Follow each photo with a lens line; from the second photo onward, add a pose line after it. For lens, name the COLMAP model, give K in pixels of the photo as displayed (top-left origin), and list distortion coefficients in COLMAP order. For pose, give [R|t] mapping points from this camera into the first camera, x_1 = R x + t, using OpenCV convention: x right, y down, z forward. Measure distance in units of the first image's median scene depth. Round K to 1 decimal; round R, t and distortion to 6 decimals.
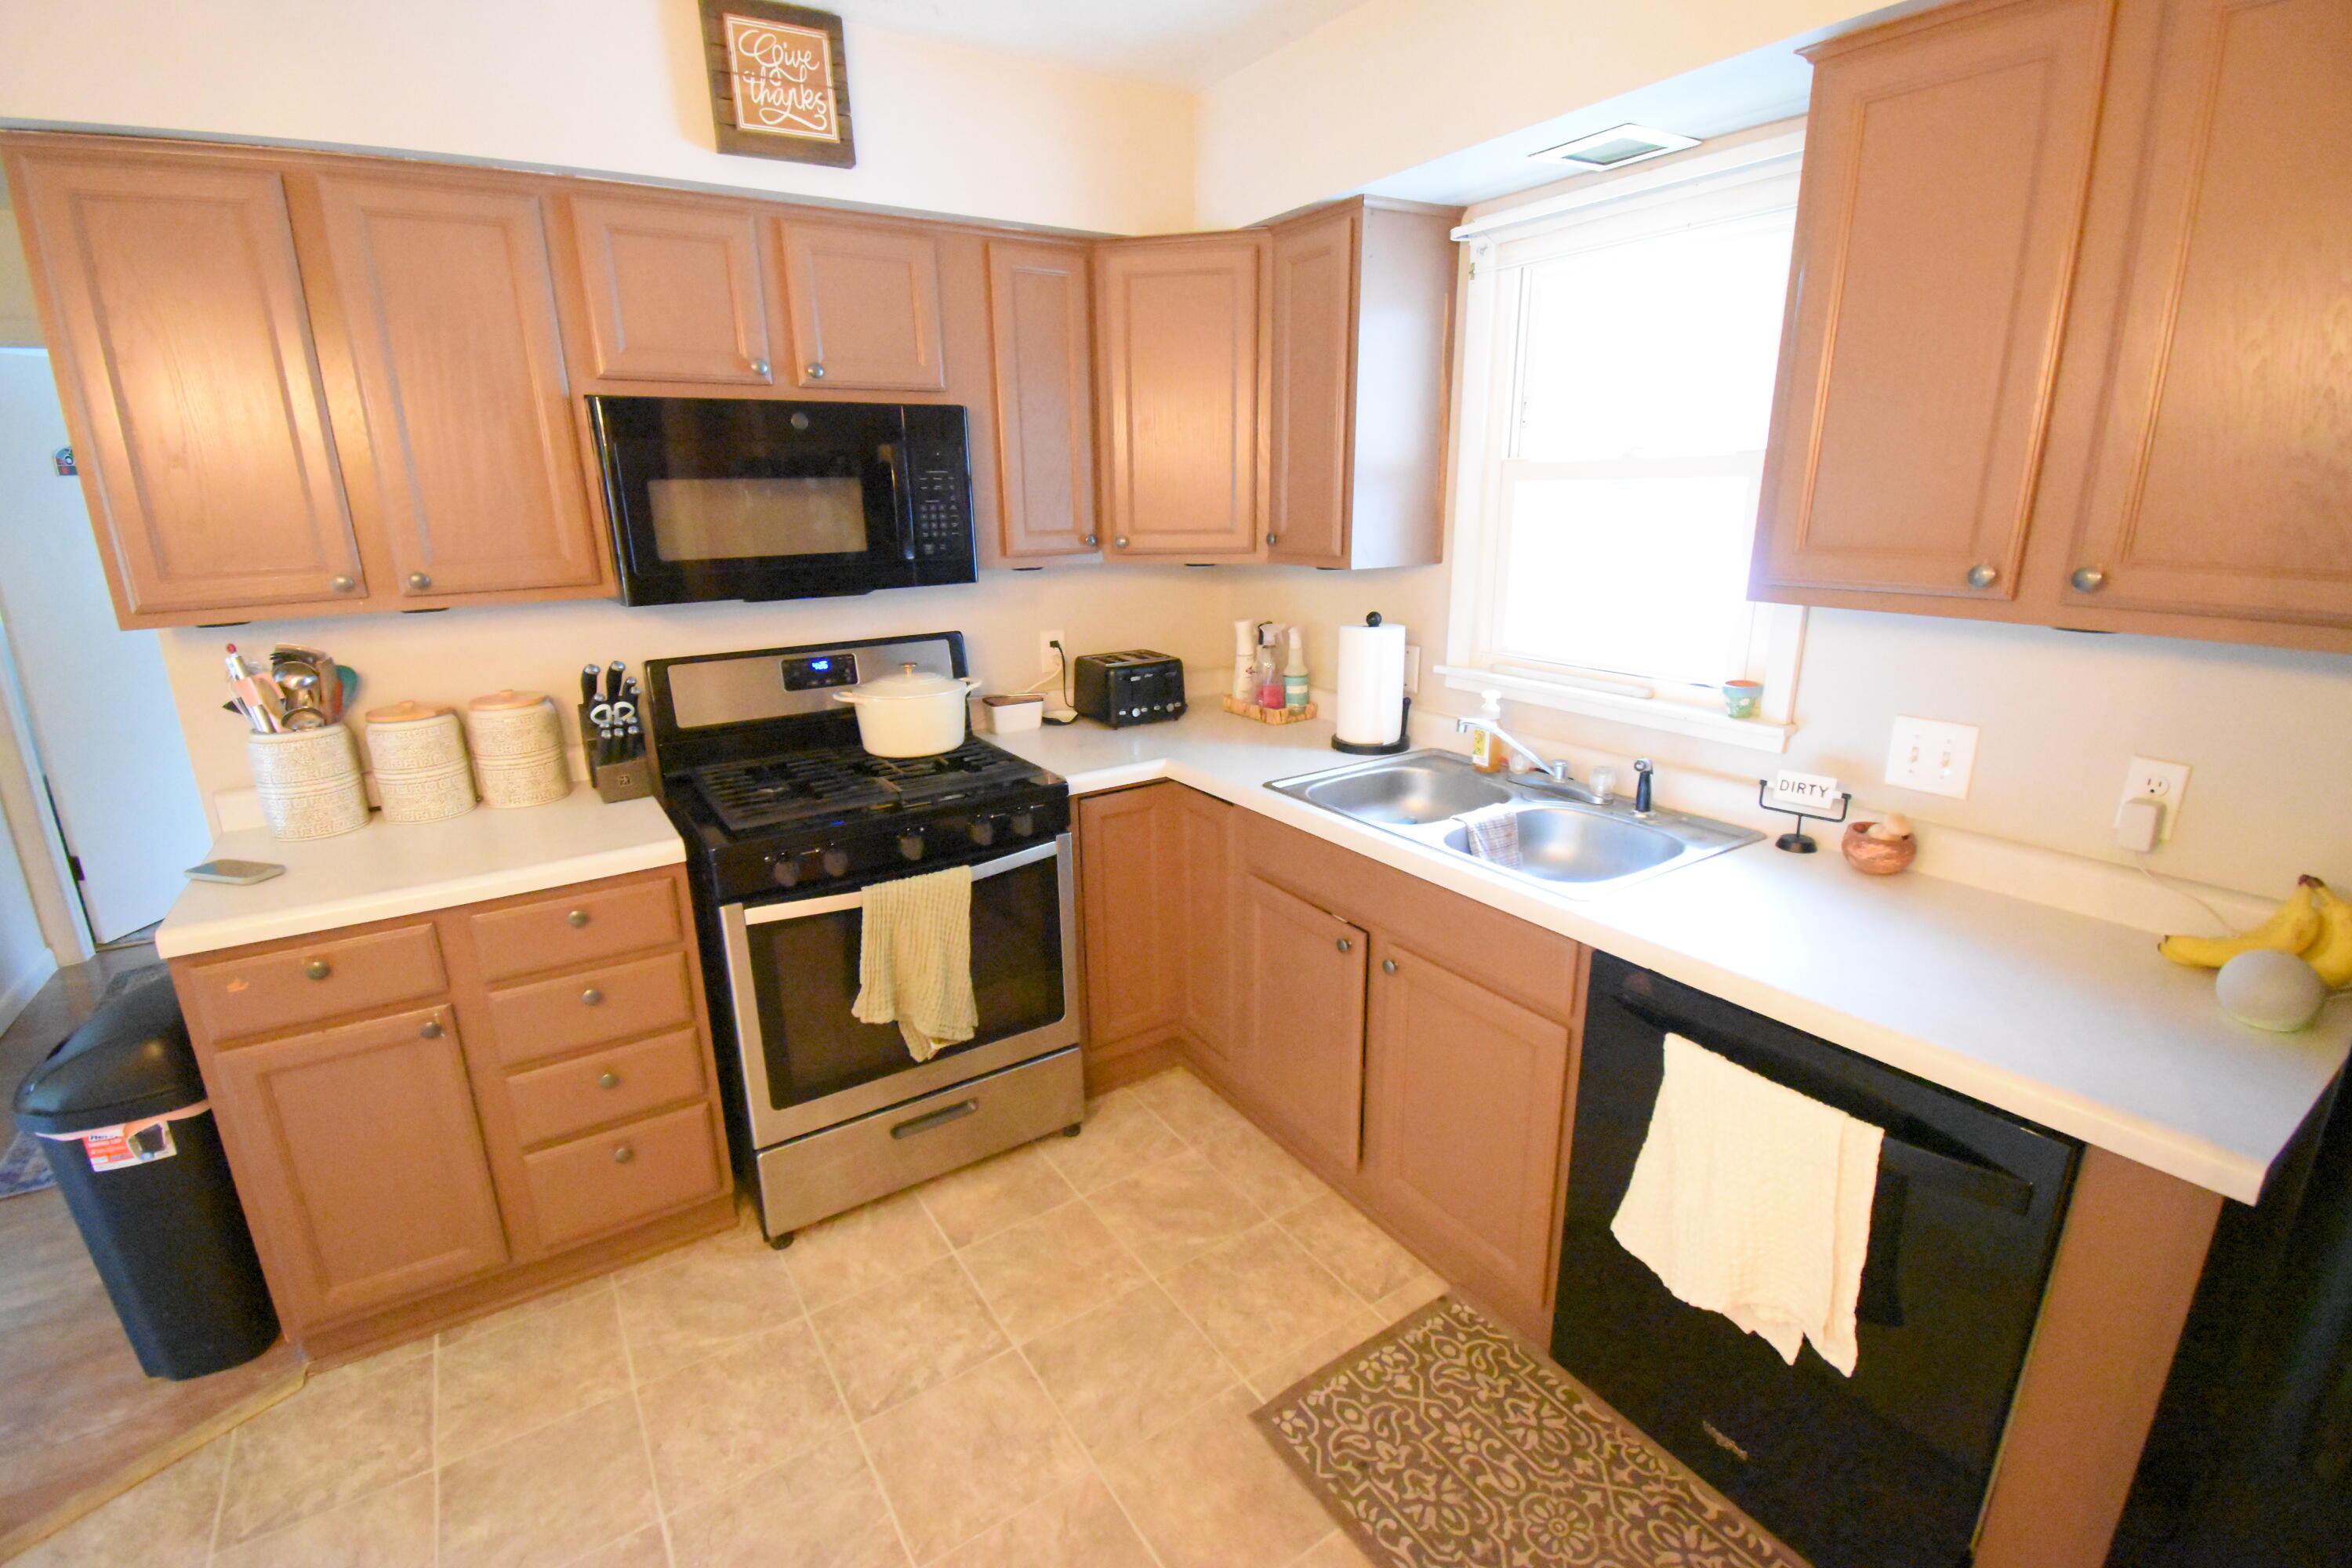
lens RADIAL K [[1036.1, 0, 1174.2], [0, 1036.1, 782.2], [0, 0, 1]] dist [0.017965, -0.023698]
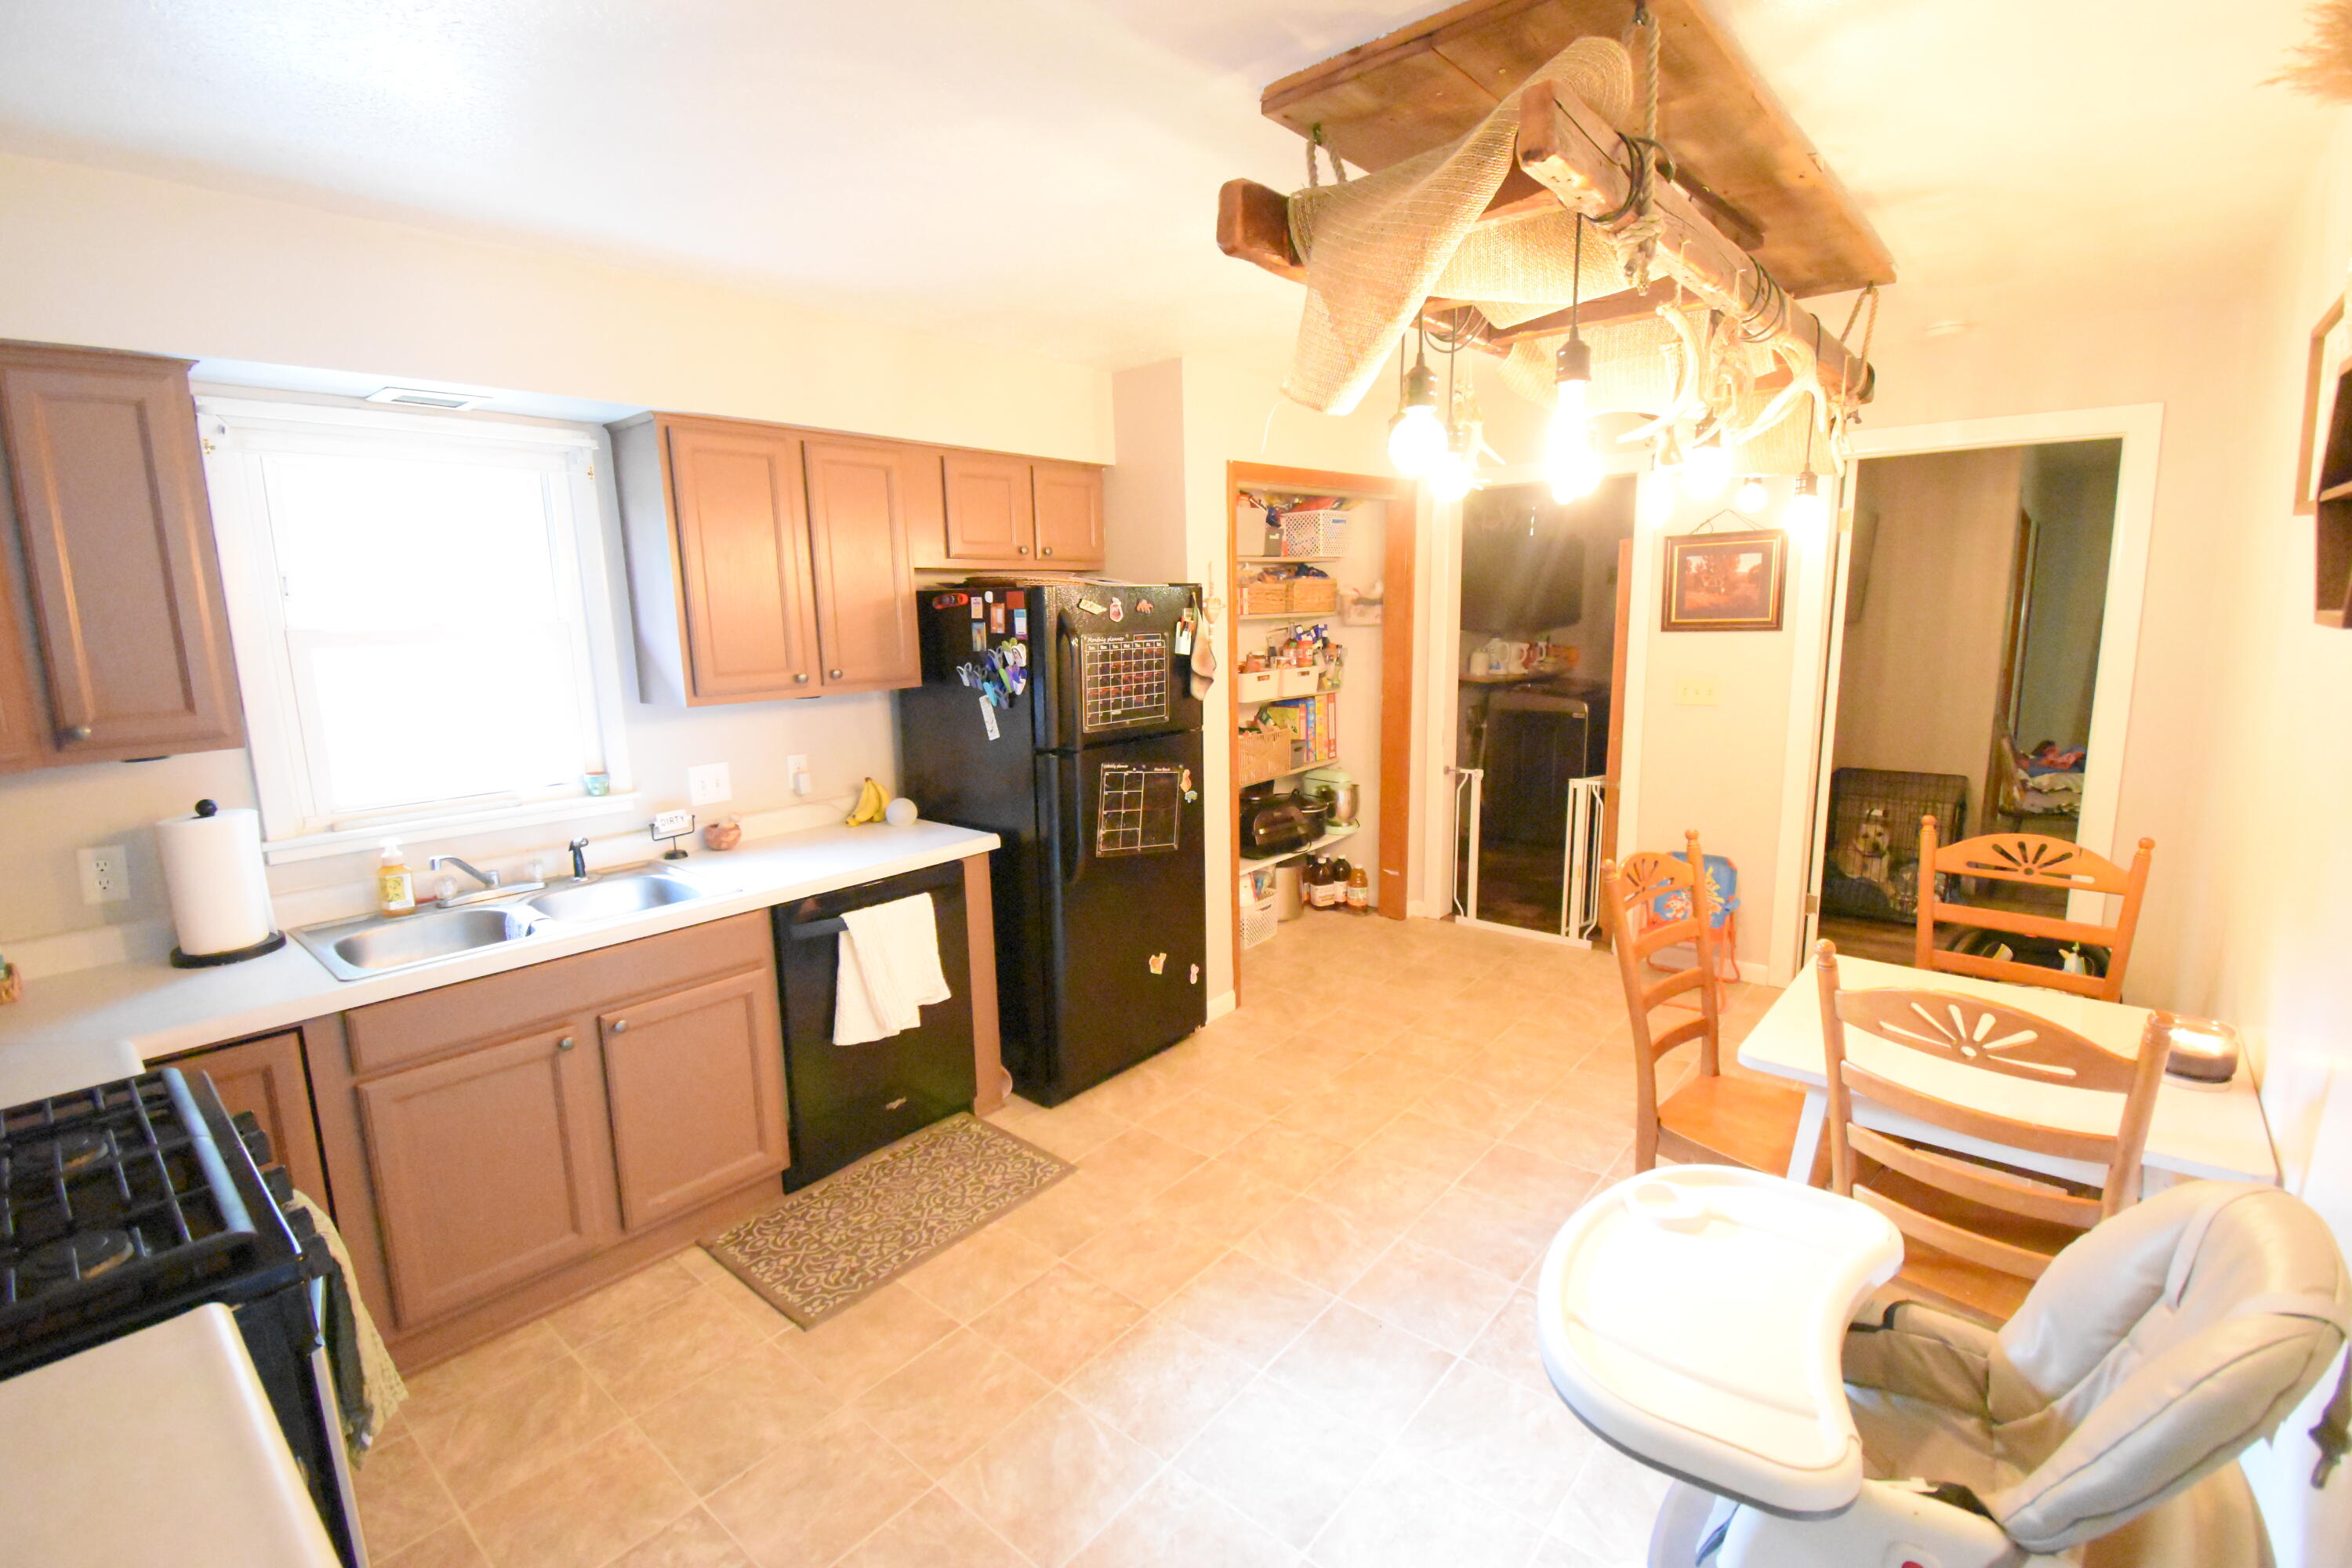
lens RADIAL K [[1036.1, 0, 1174.2], [0, 1036.1, 782.2], [0, 0, 1]] dist [0.017965, -0.023698]
pose [[-0.278864, -0.137705, 0.950406, -0.948632], [0.291498, 0.930834, 0.220399, -0.146845], [-0.915021, 0.338503, -0.219436, 0.494173]]
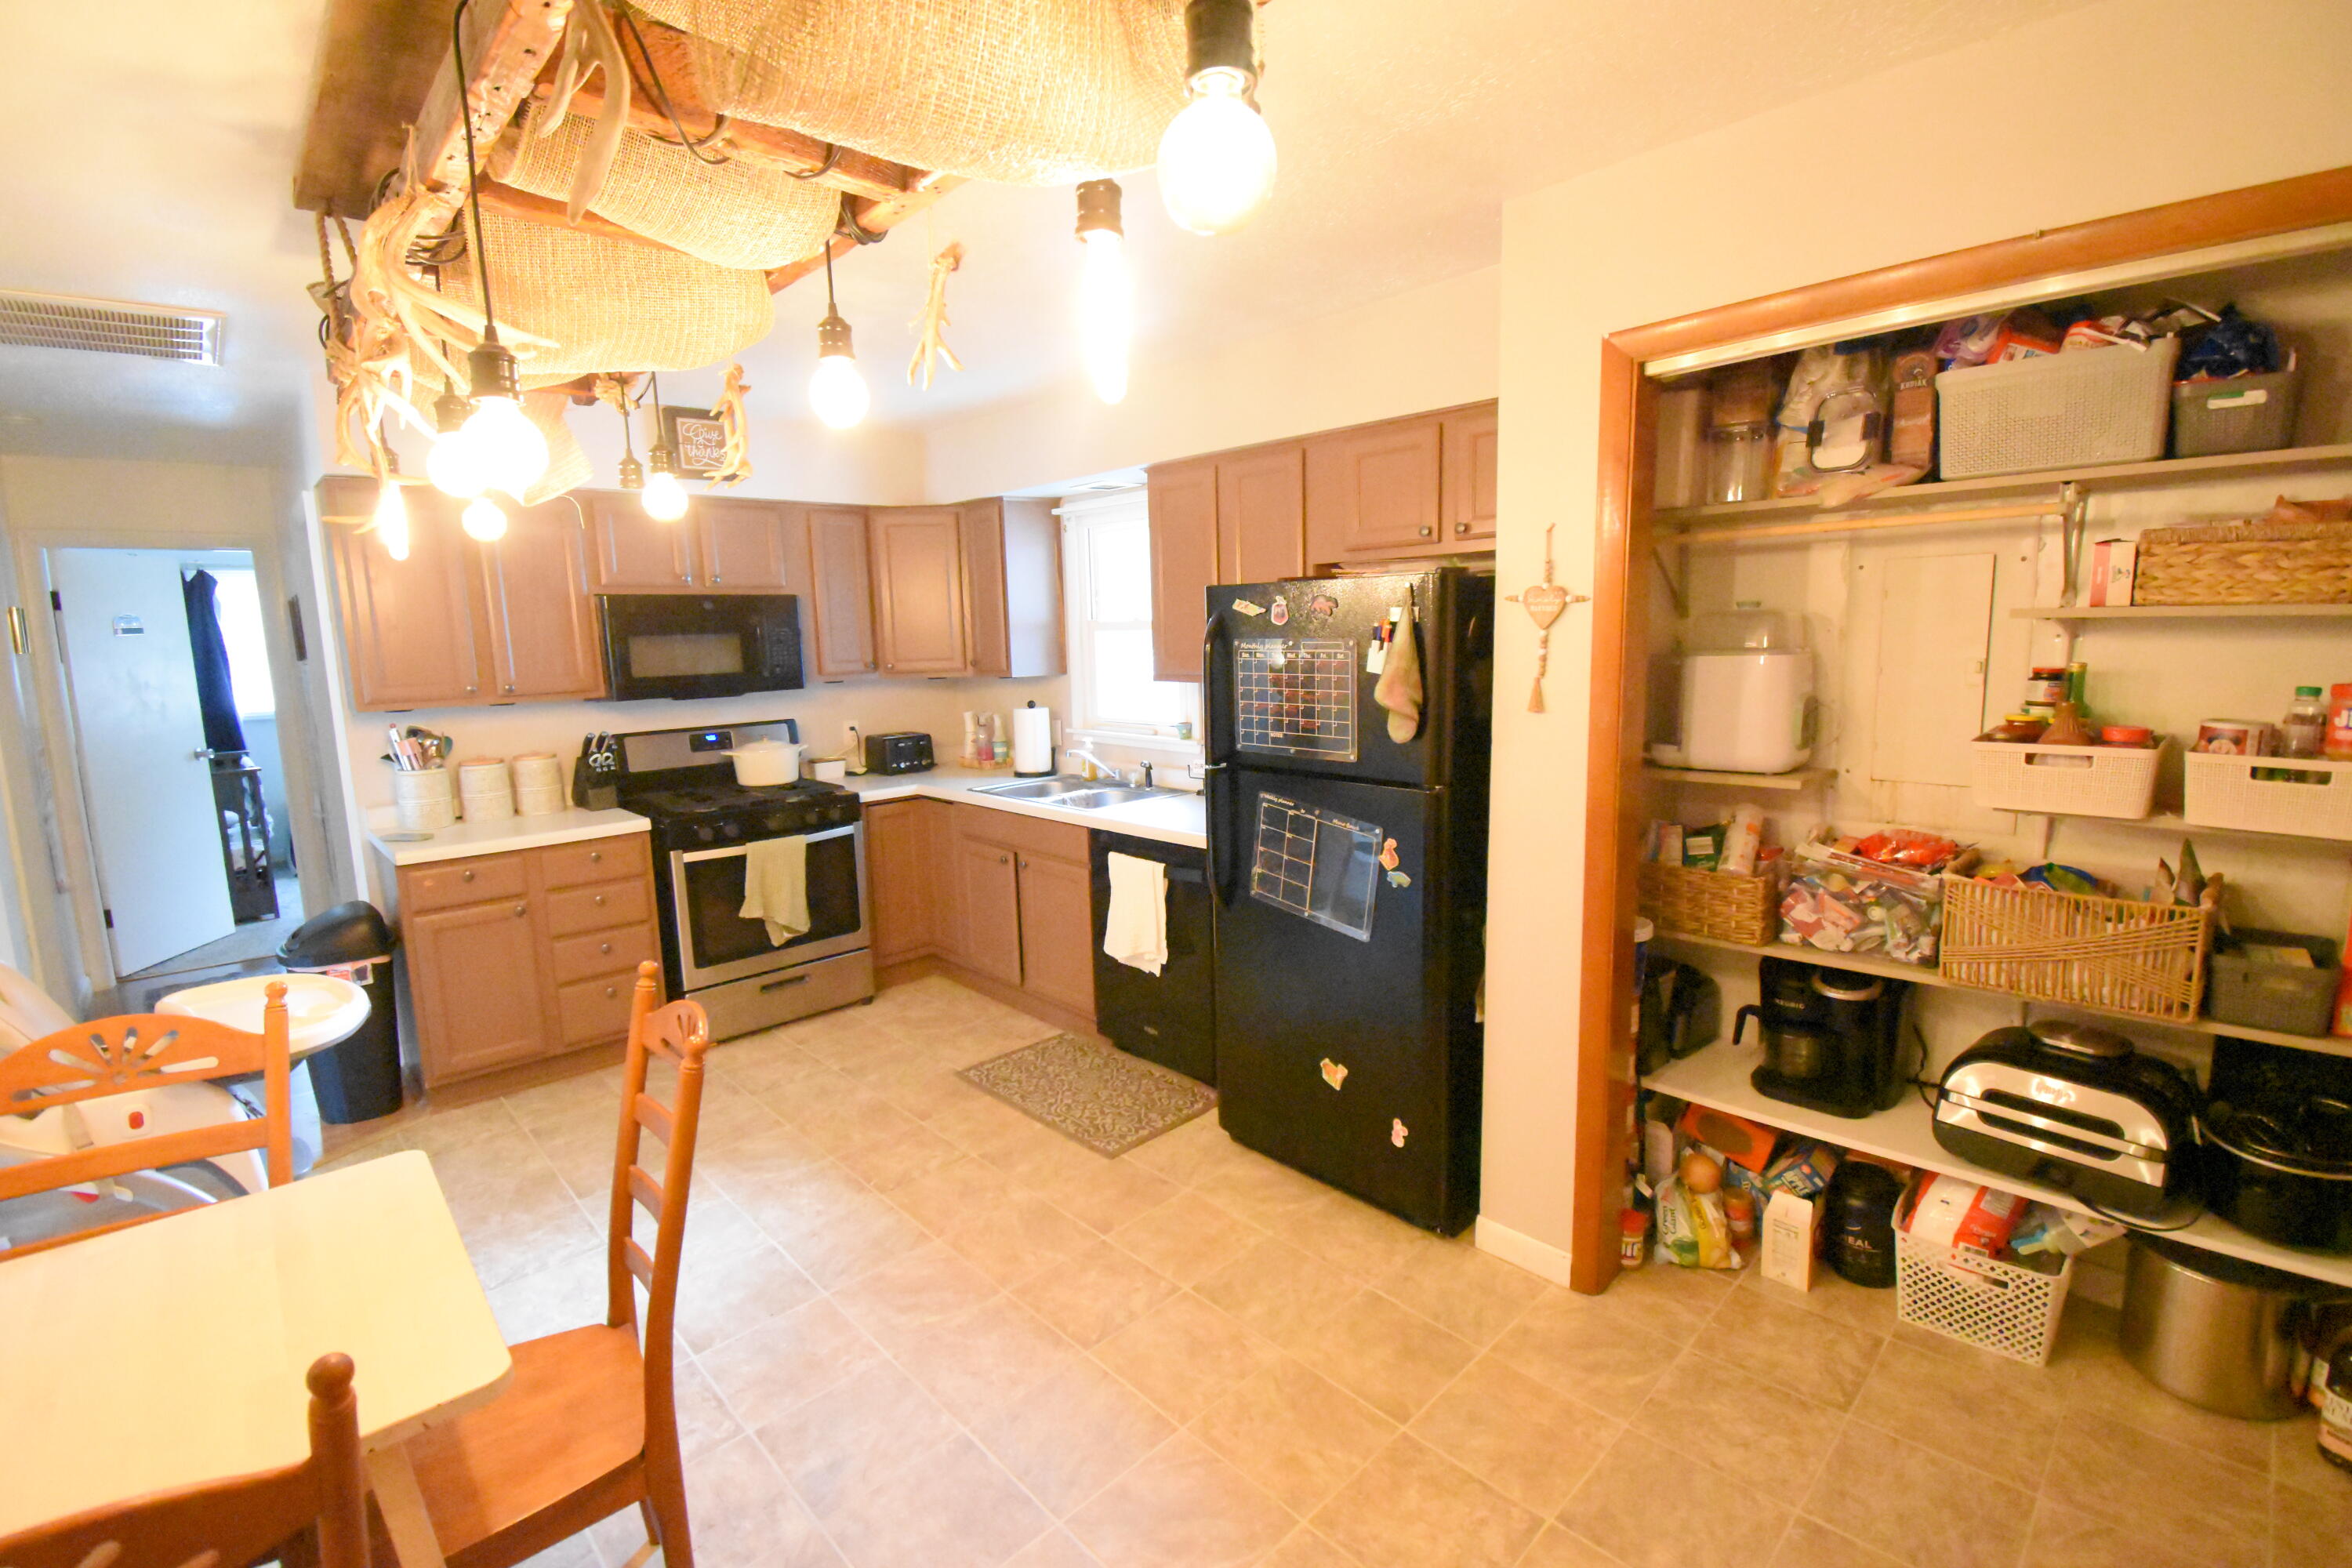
lens RADIAL K [[1036.1, 0, 1174.2], [0, 1036.1, 782.2], [0, 0, 1]] dist [0.017965, -0.023698]
pose [[0.984168, -0.036845, 0.173367, 0.131639], [0.059385, 0.990164, -0.126683, 0.253589], [-0.166994, 0.134973, 0.976676, -0.913116]]
